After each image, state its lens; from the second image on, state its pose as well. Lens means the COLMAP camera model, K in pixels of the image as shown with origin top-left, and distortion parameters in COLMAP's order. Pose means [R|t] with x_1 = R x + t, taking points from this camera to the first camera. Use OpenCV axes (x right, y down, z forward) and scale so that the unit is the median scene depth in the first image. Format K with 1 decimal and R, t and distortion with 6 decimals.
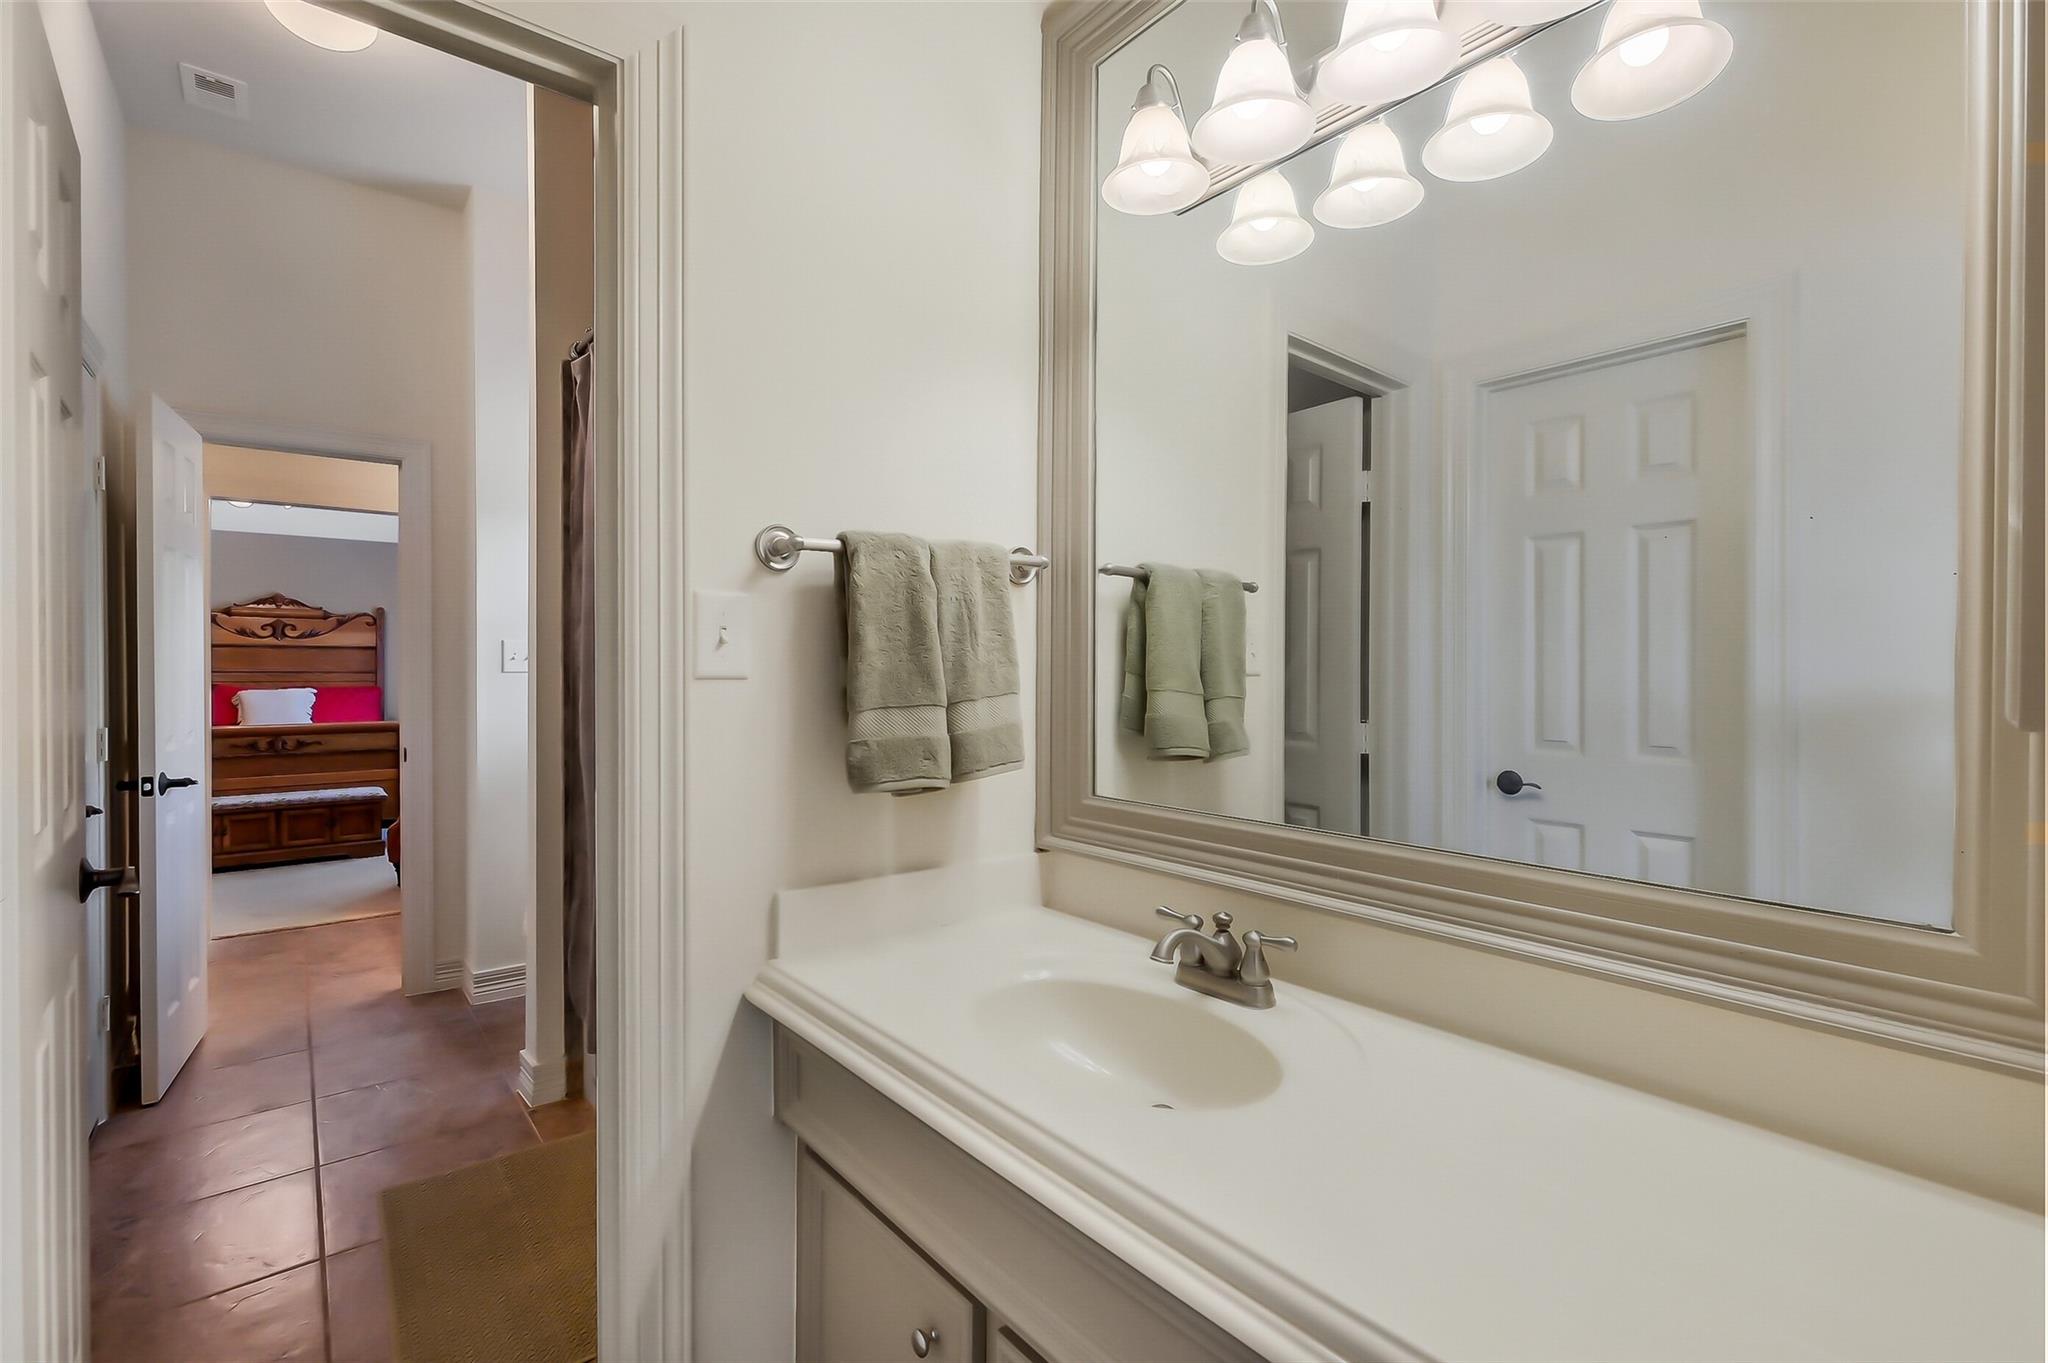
lens RADIAL K [[895.3, 0, 1033.1], [0, 895.3, 672.9], [0, 0, 1]] dist [0.002828, 0.000145]
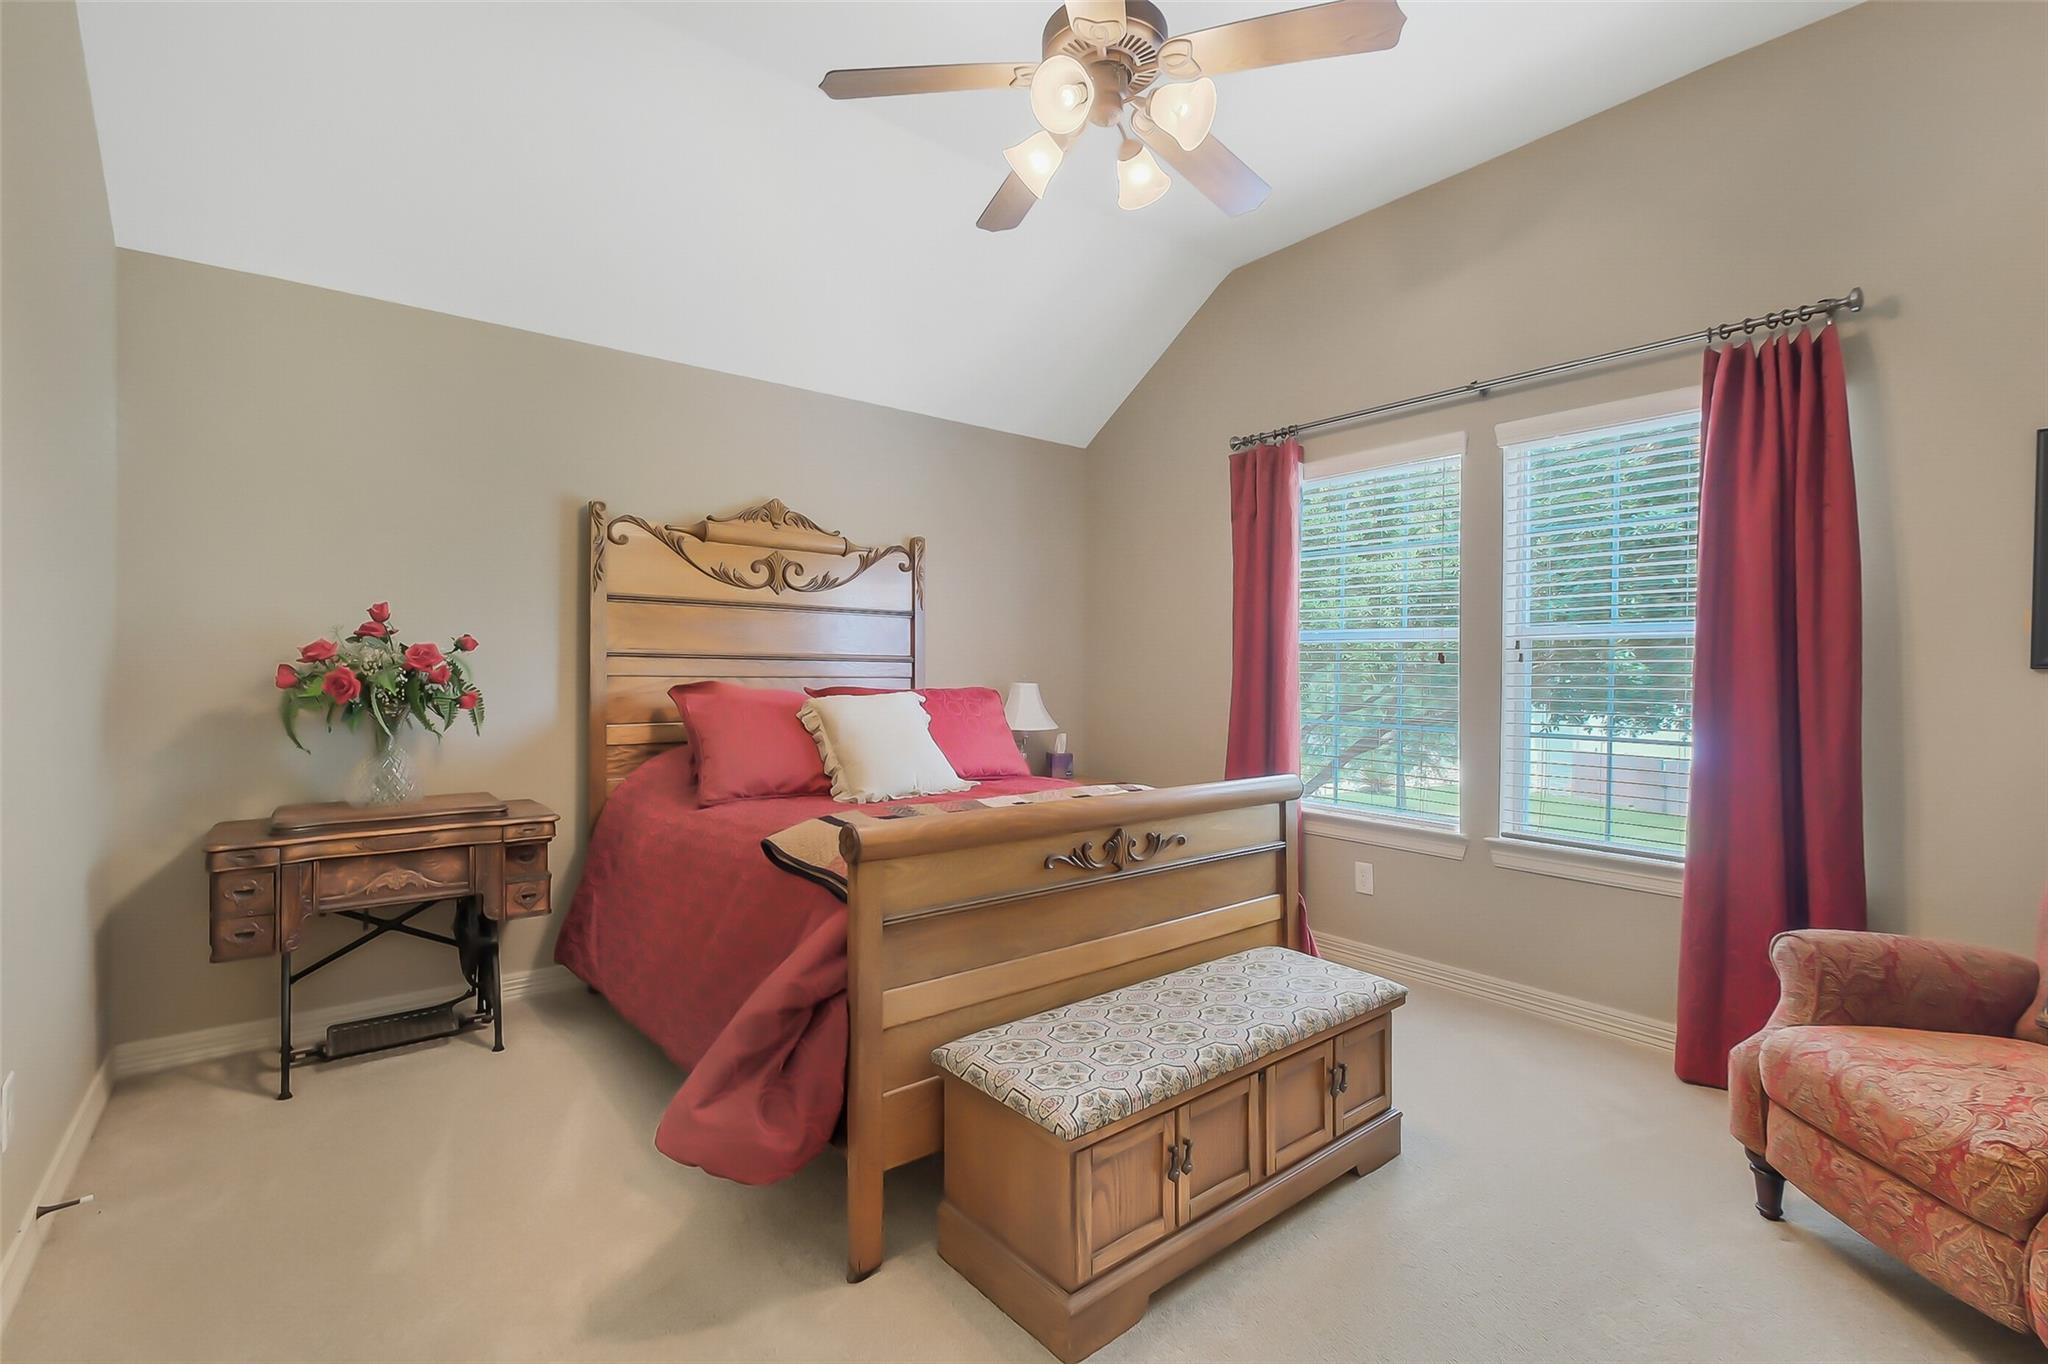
lens RADIAL K [[895.3, 0, 1021.9], [0, 895.3, 670.0], [0, 0, 1]] dist [0.002828, 0.000145]
pose [[0.999795, 0.001588, -0.020169, -0.692610], [-0.001516, 0.999993, 0.003544, 0.004087], [0.020174, -0.003513, 0.999790, 0.501603]]
